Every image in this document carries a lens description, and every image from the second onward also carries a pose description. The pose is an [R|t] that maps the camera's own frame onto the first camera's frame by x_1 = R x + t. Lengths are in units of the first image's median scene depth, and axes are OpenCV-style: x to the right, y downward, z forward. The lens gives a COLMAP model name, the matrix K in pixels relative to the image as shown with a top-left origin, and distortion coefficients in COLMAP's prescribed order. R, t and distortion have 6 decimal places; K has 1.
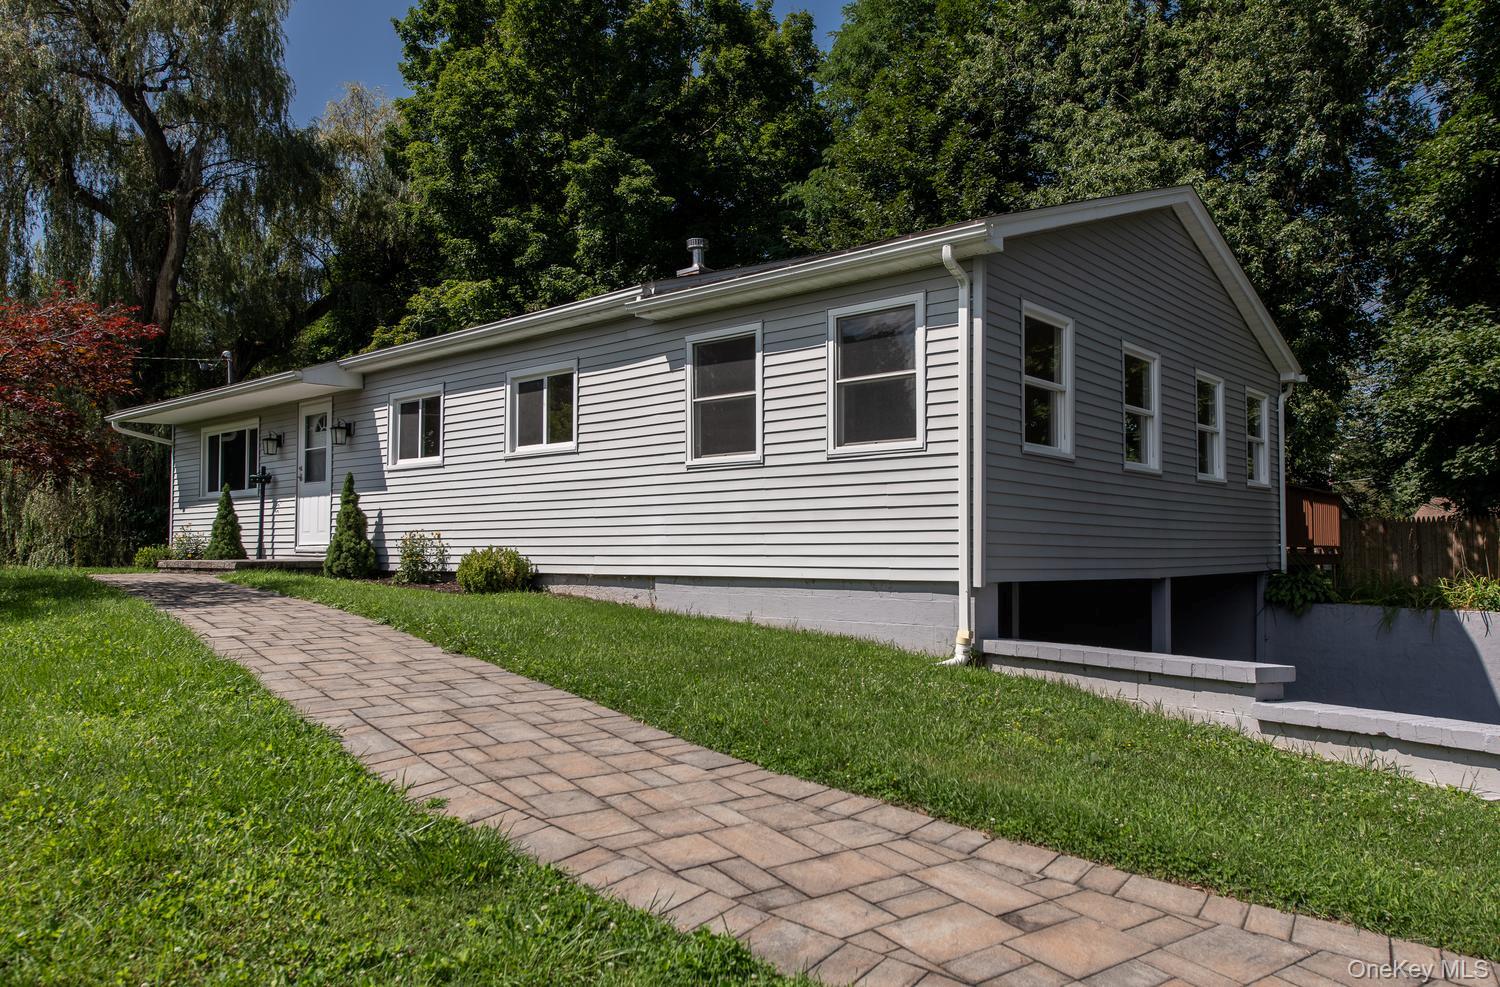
lens RADIAL K [[1006.0, 0, 748.9], [0, 1006.0, 501.9], [0, 0, 1]] dist [0.011980, -0.011114]
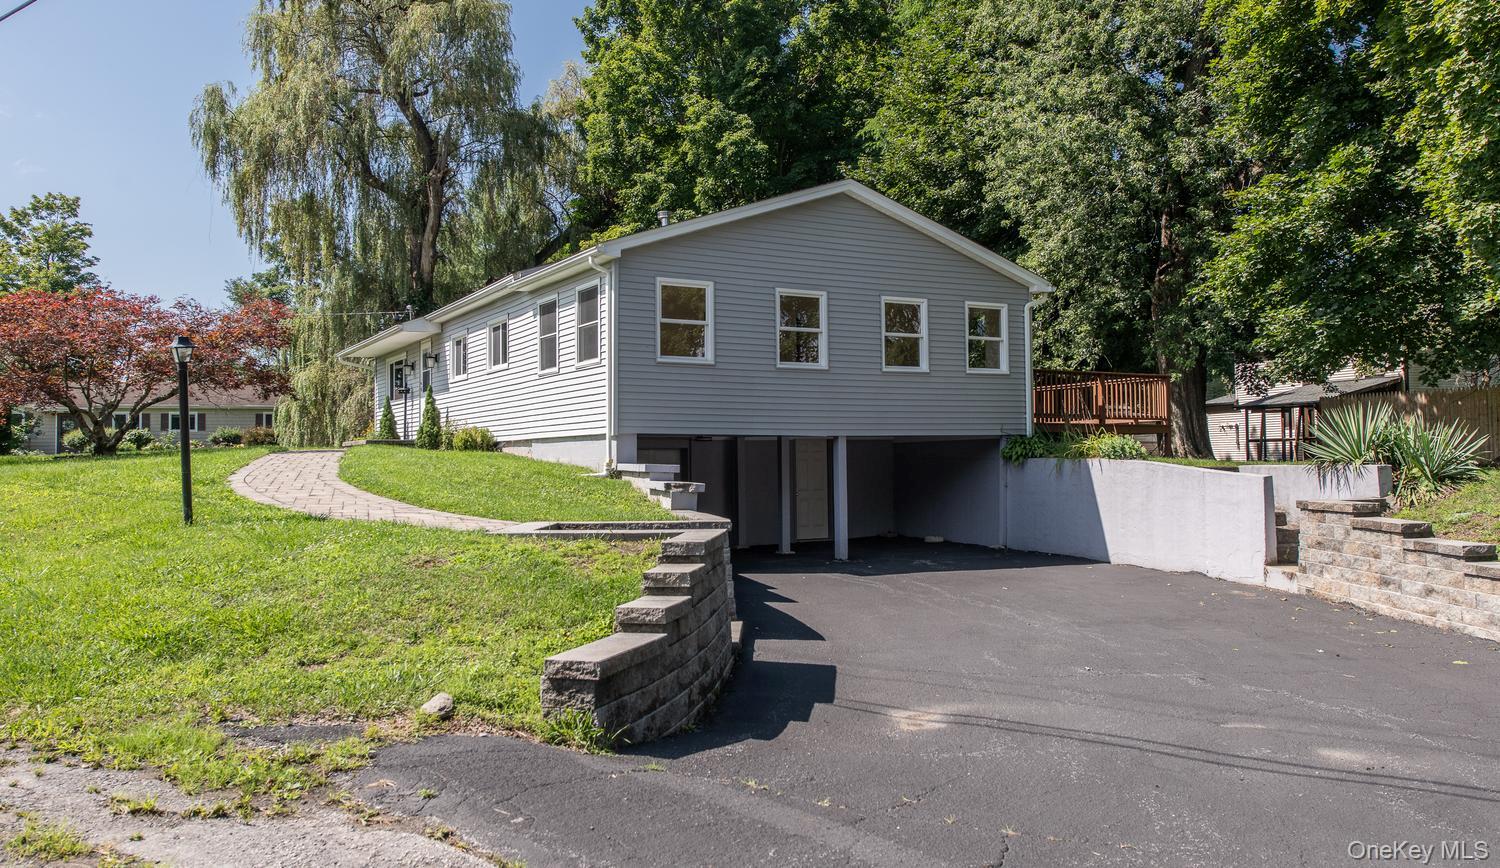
lens RADIAL K [[1102.5, 0, 751.5], [0, 1102.5, 428.1], [0, 0, 1]] dist [-0.032464, 0.001777]
pose [[0.943763, -0.020259, -0.330000, 0.683657], [0.027178, 0.999497, 0.016367, 0.025813], [0.329502, -0.024416, 0.943839, -0.511429]]
